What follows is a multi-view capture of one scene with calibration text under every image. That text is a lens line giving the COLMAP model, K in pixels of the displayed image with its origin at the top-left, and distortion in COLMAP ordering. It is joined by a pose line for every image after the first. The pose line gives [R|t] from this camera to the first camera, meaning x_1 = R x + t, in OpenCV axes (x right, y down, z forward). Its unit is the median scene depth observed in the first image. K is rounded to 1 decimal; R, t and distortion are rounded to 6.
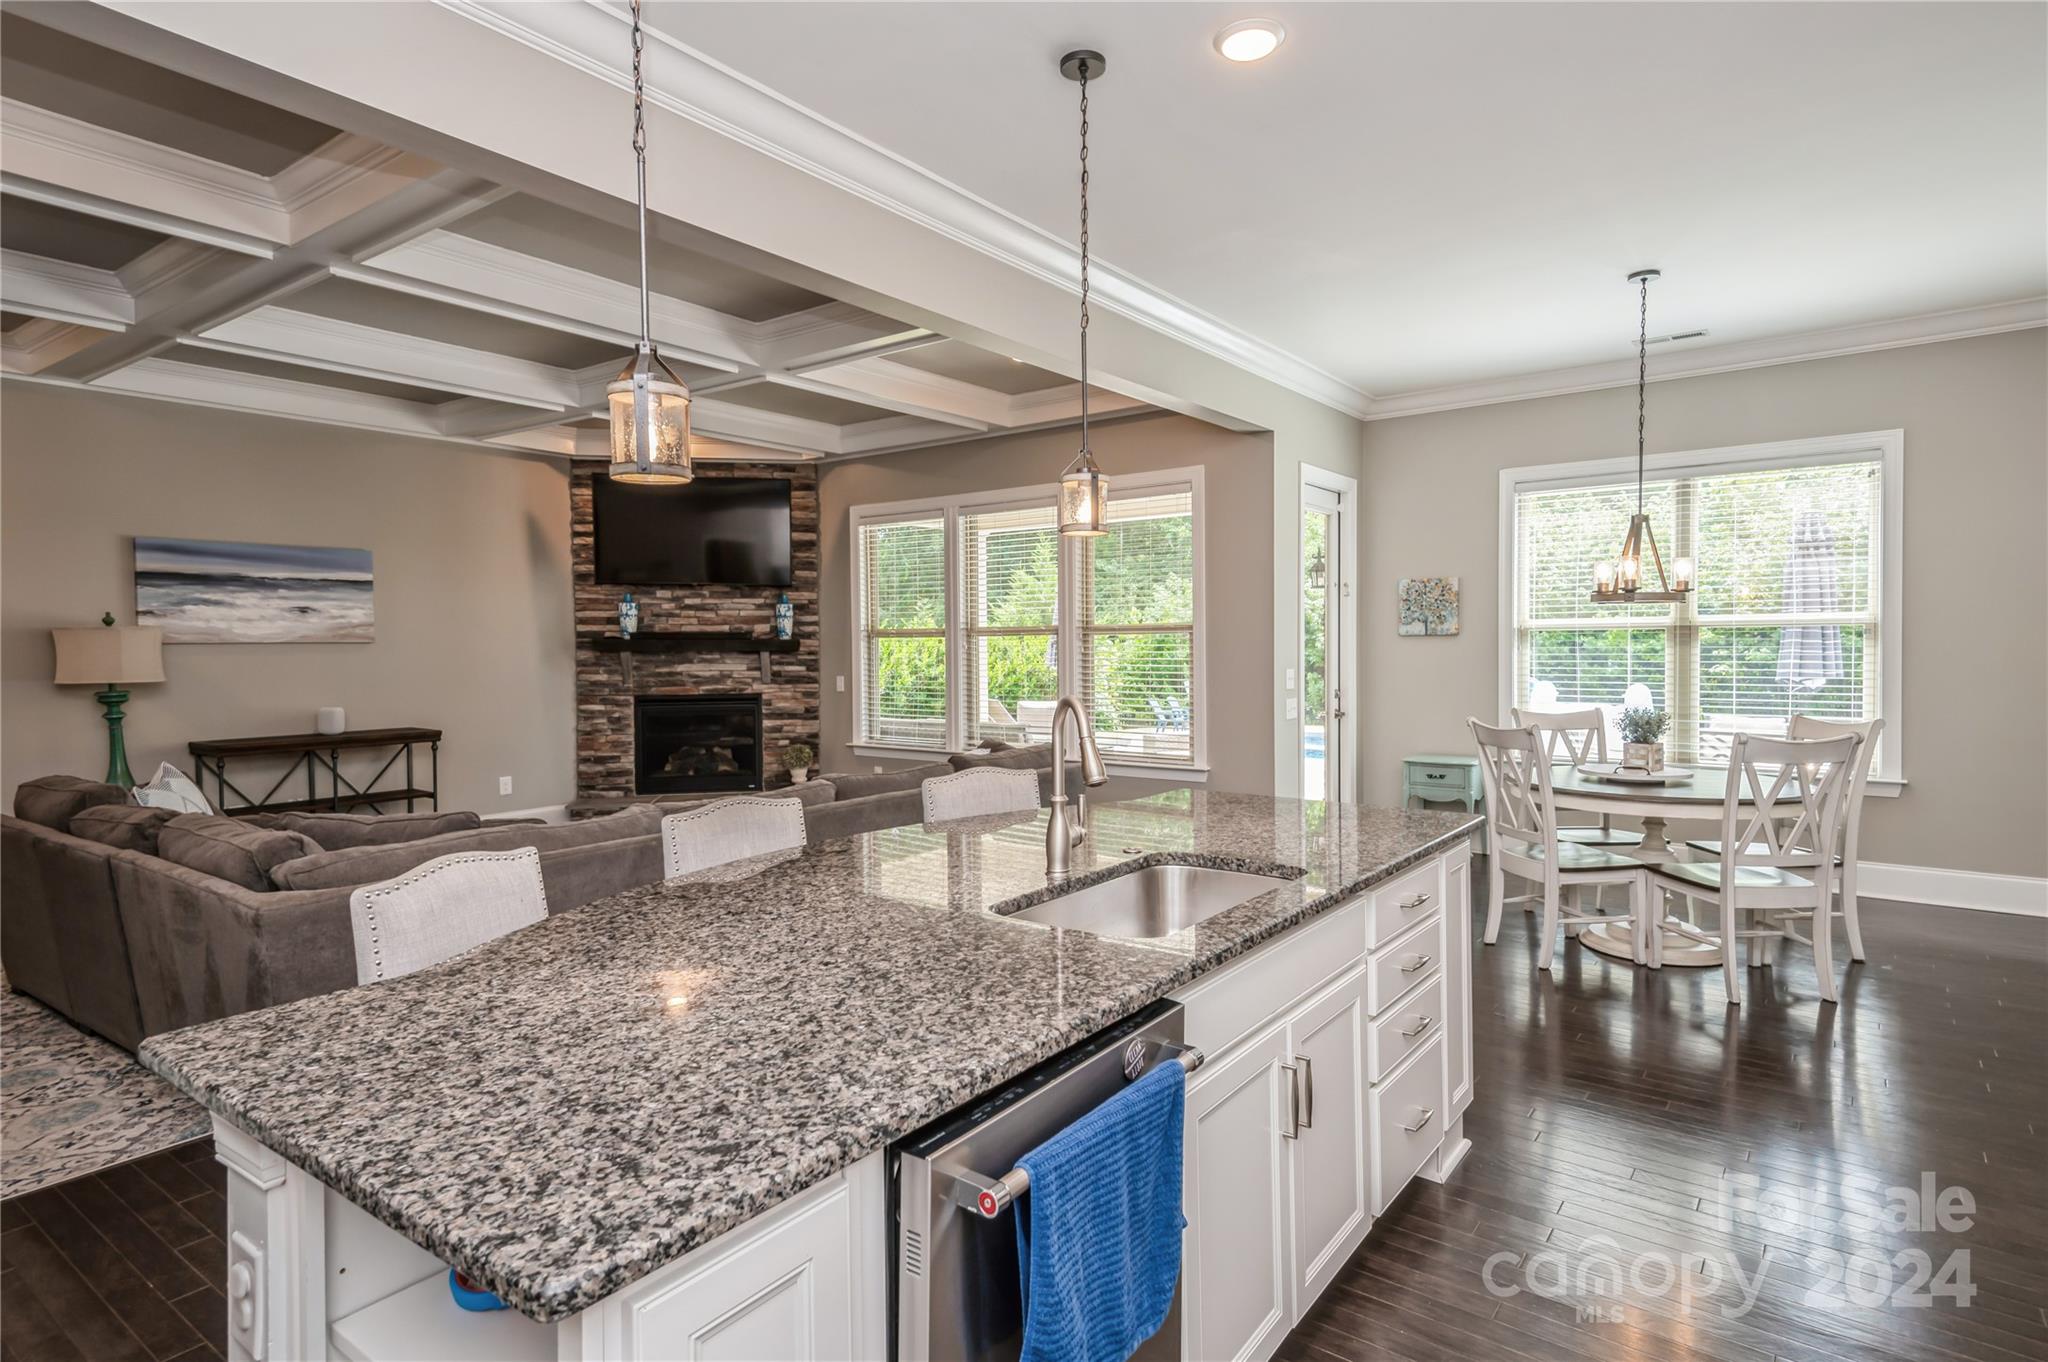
lens RADIAL K [[1029.7, 0, 1024.0], [0, 1029.7, 681.0], [0, 0, 1]] dist [0.001726, 0.000844]
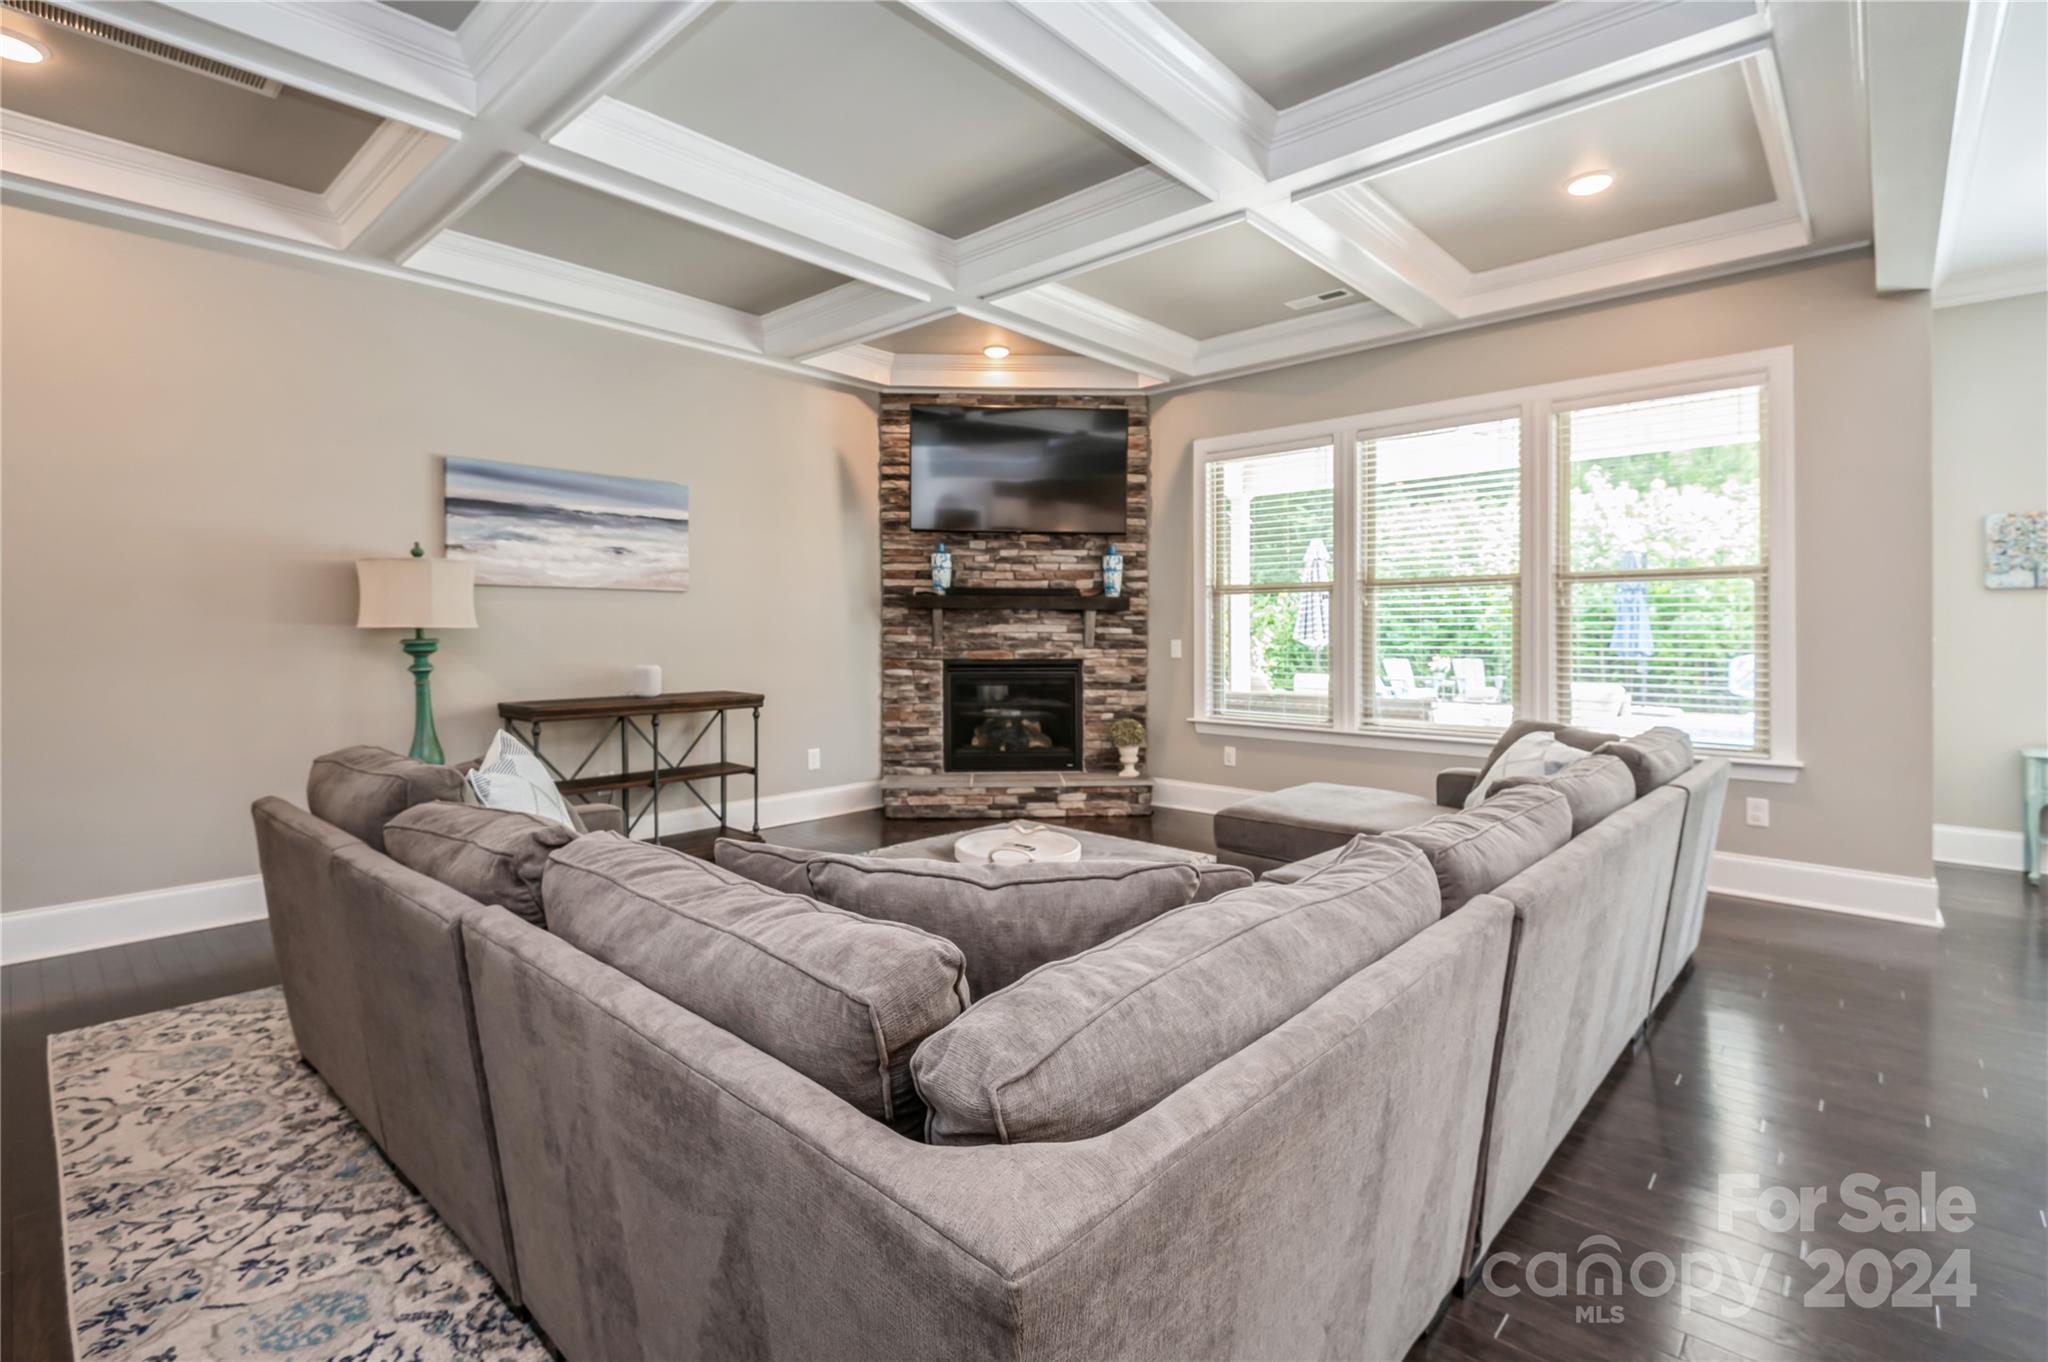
lens RADIAL K [[926.1, 0, 1026.6], [0, 926.1, 656.4], [0, 0, 1]] dist [0.000247, -0.008025]
pose [[0.992515, 0.010848, -0.121638, -0.213654], [-0.011535, 0.999921, -0.004938, 0.014594], [0.121574, 0.006304, 0.992562, 0.222927]]
